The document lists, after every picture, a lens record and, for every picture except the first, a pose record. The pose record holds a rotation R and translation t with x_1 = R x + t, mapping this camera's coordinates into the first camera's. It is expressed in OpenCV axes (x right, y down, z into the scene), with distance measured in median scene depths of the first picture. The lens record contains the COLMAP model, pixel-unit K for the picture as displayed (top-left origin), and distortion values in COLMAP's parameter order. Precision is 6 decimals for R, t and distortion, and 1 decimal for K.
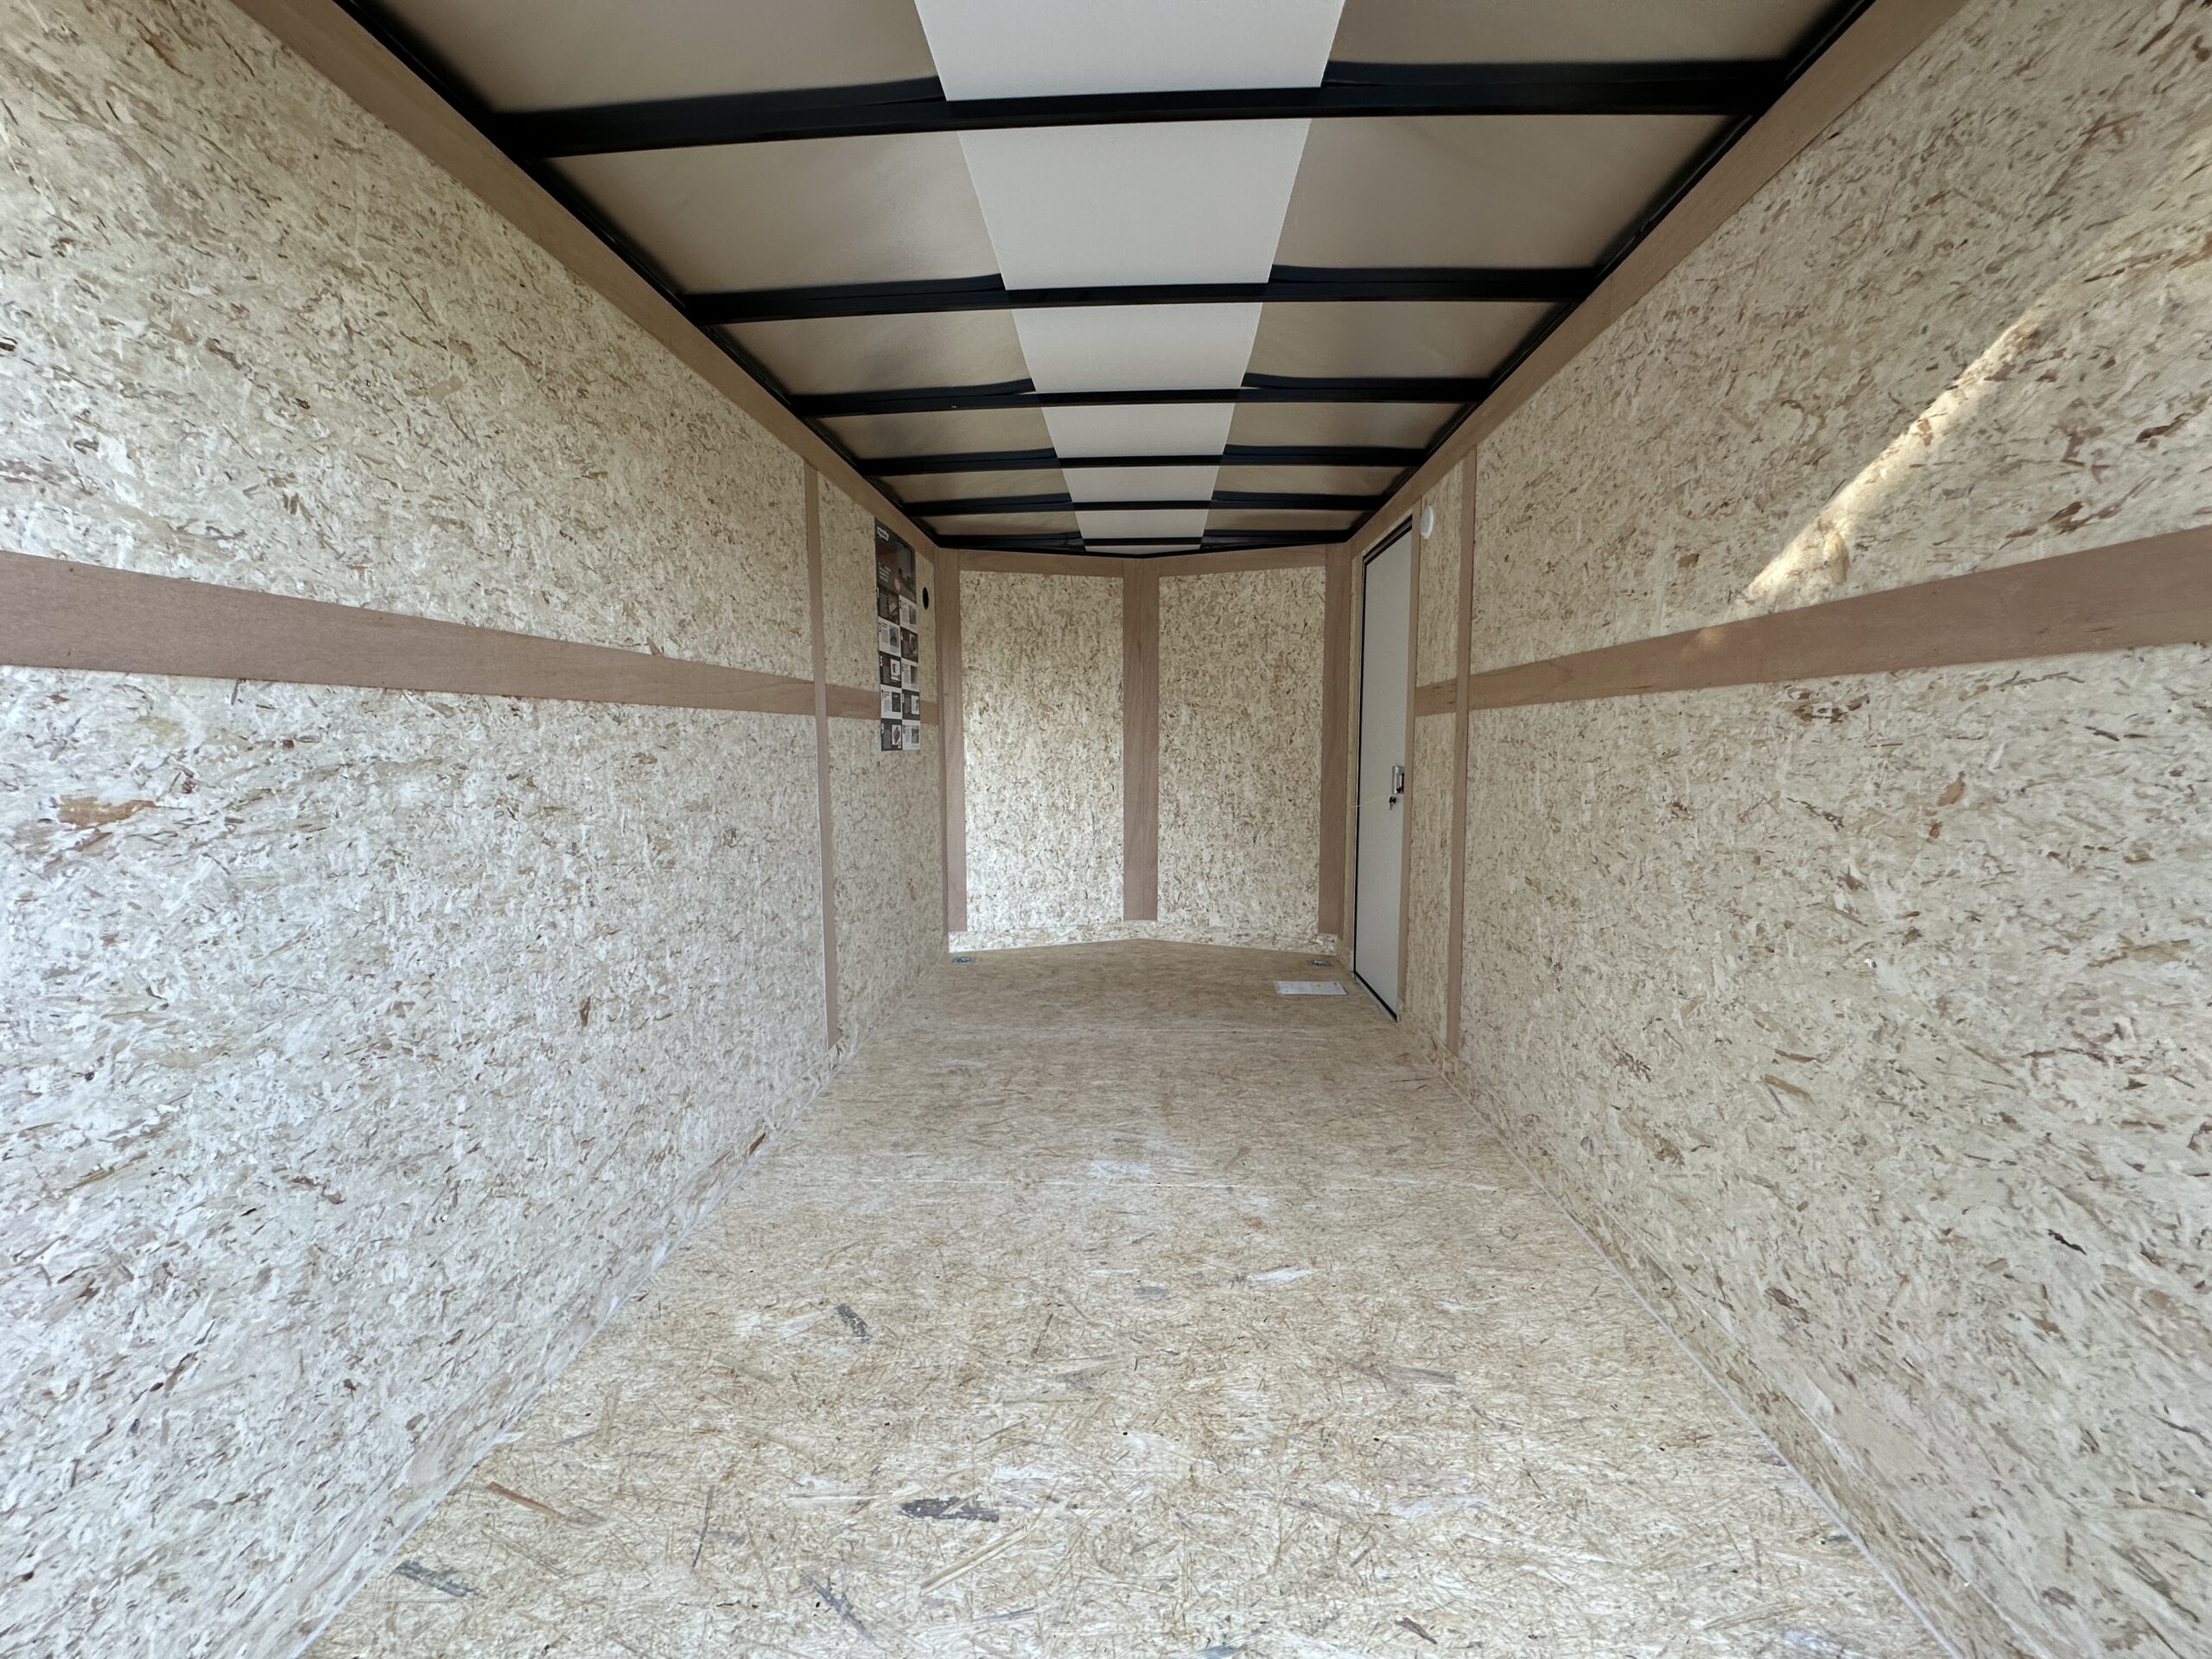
lens RADIAL K [[881.7, 0, 1107.1], [0, 881.7, 831.0], [0, 0, 1]] dist [-0.003486, 0.000646]
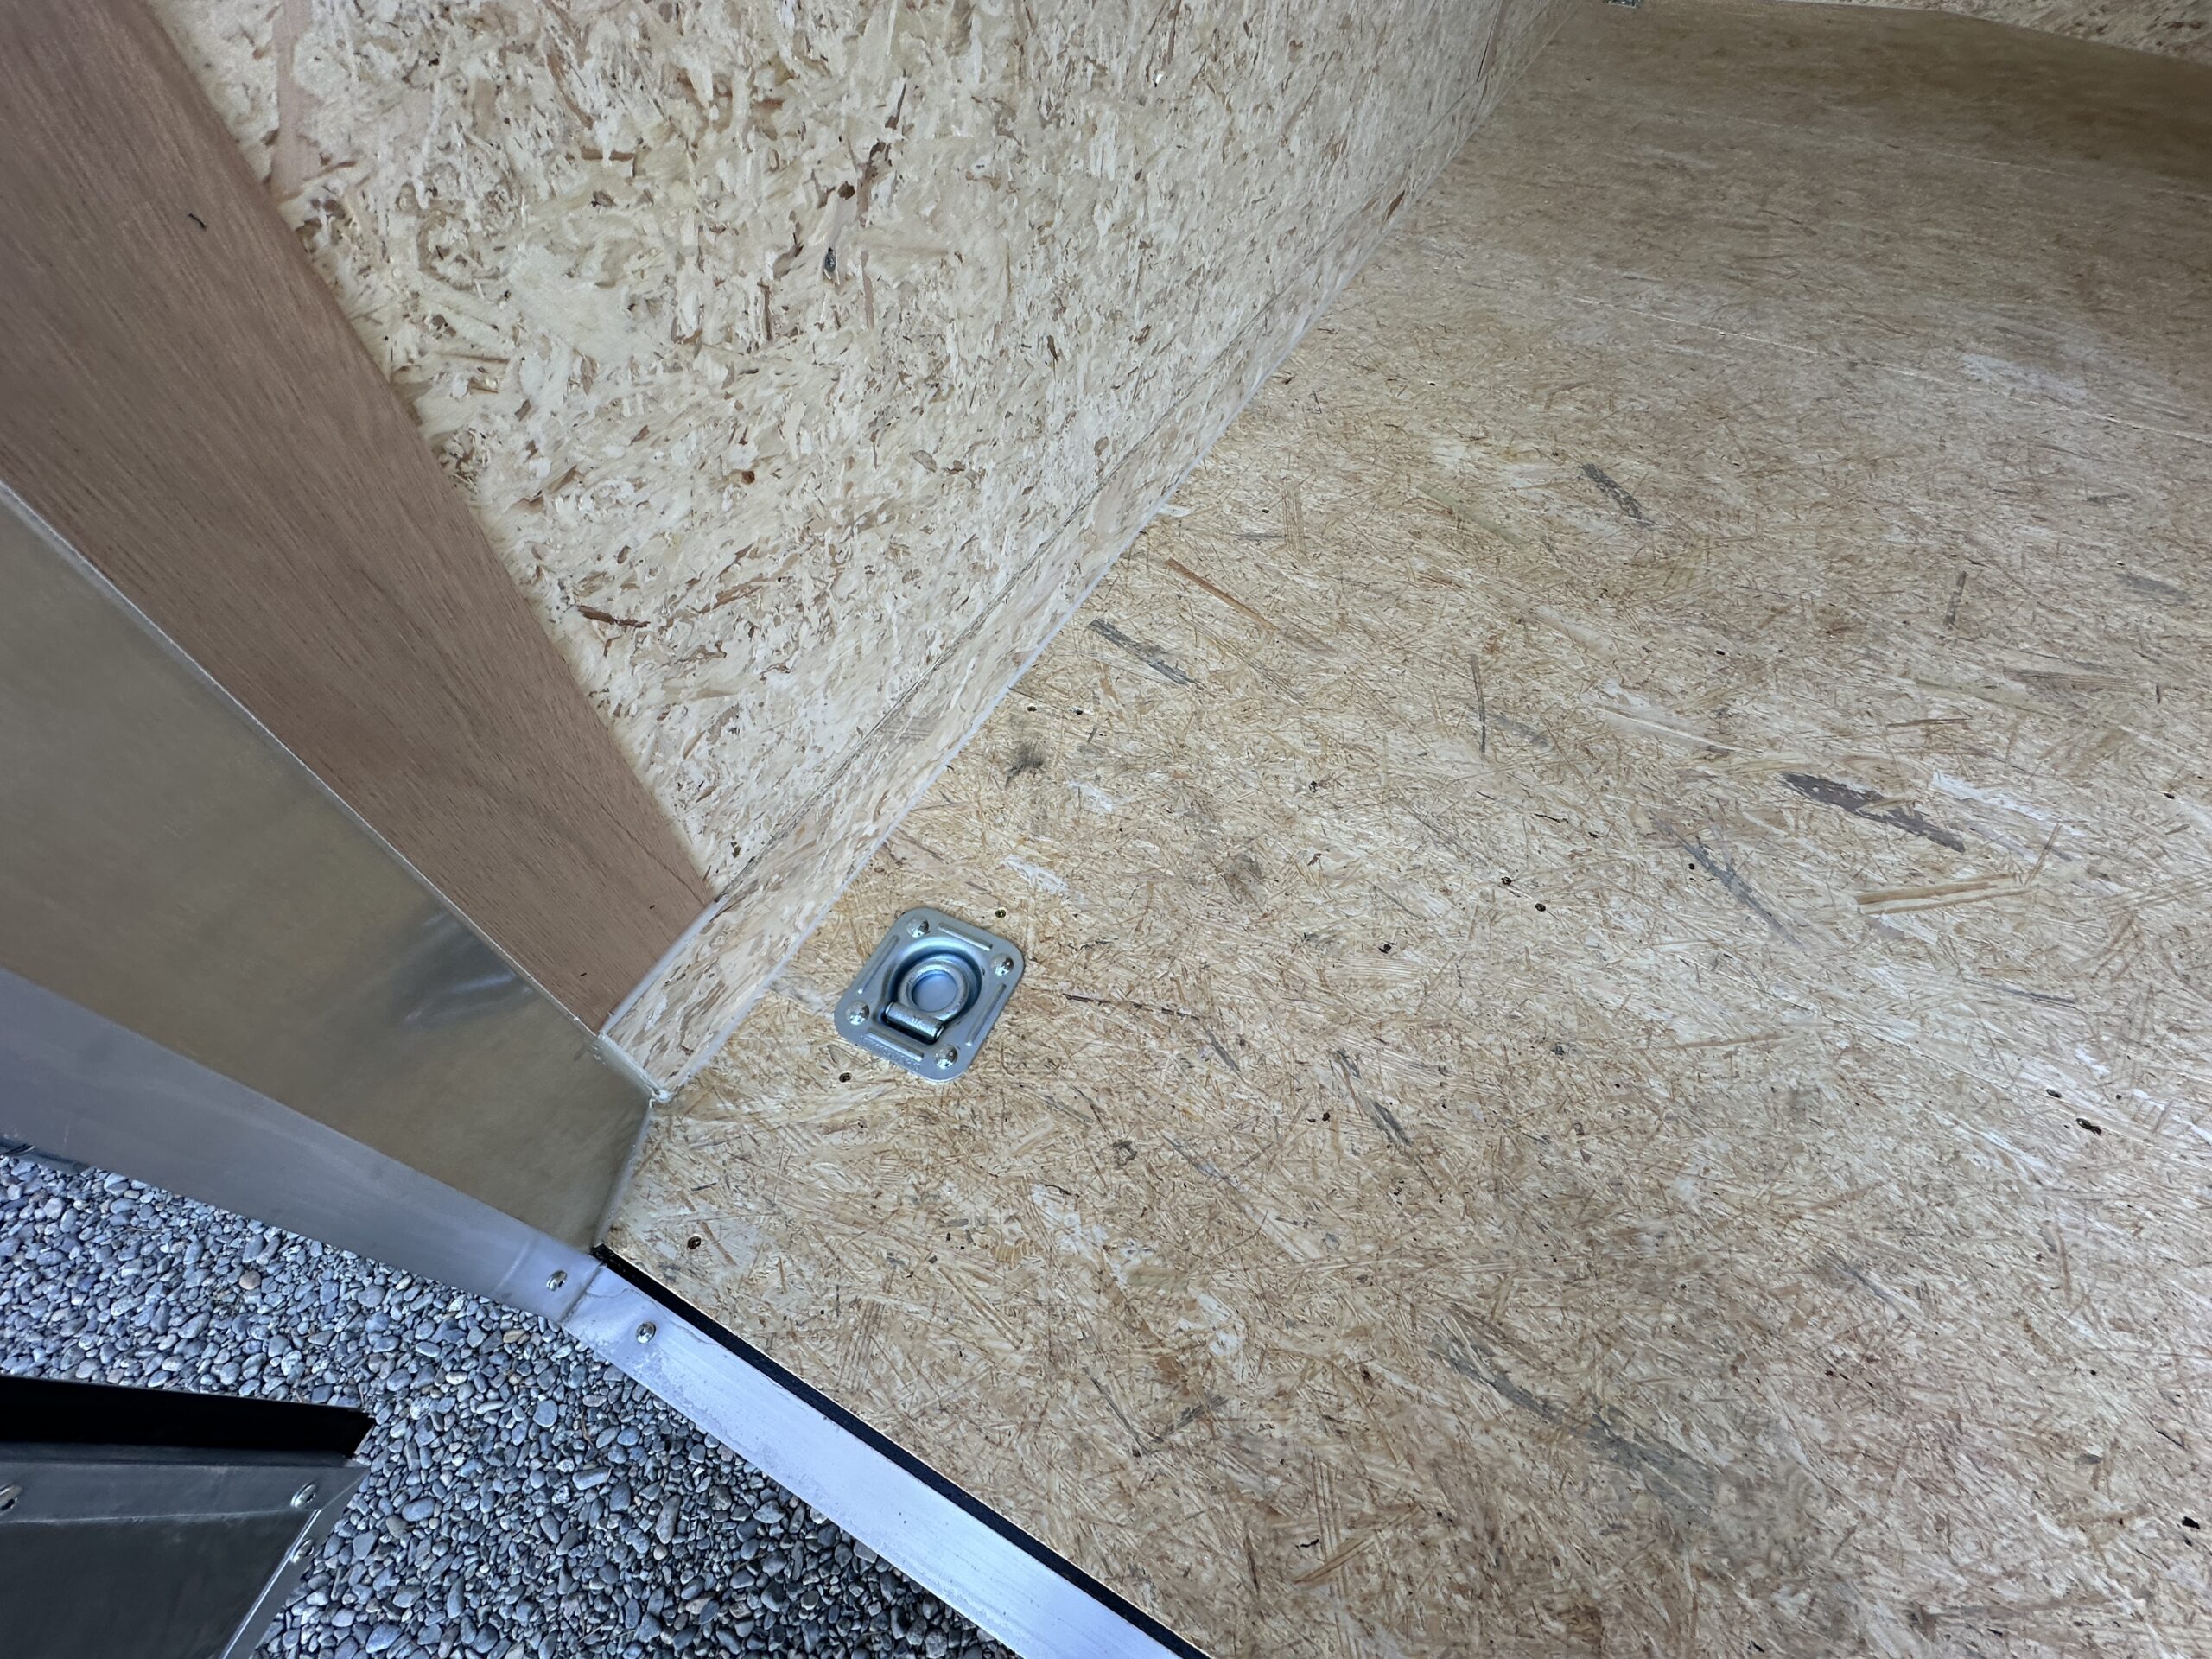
lens RADIAL K [[881.7, 0, 1107.1], [0, 881.7, 831.0], [0, 0, 1]] dist [-0.003486, 0.000646]
pose [[0.909076, 0.352642, -0.221868, -0.397348], [-0.076177, 0.664238, 0.743630, 0.274479], [0.409608, -0.659115, 0.630706, 0.285981]]
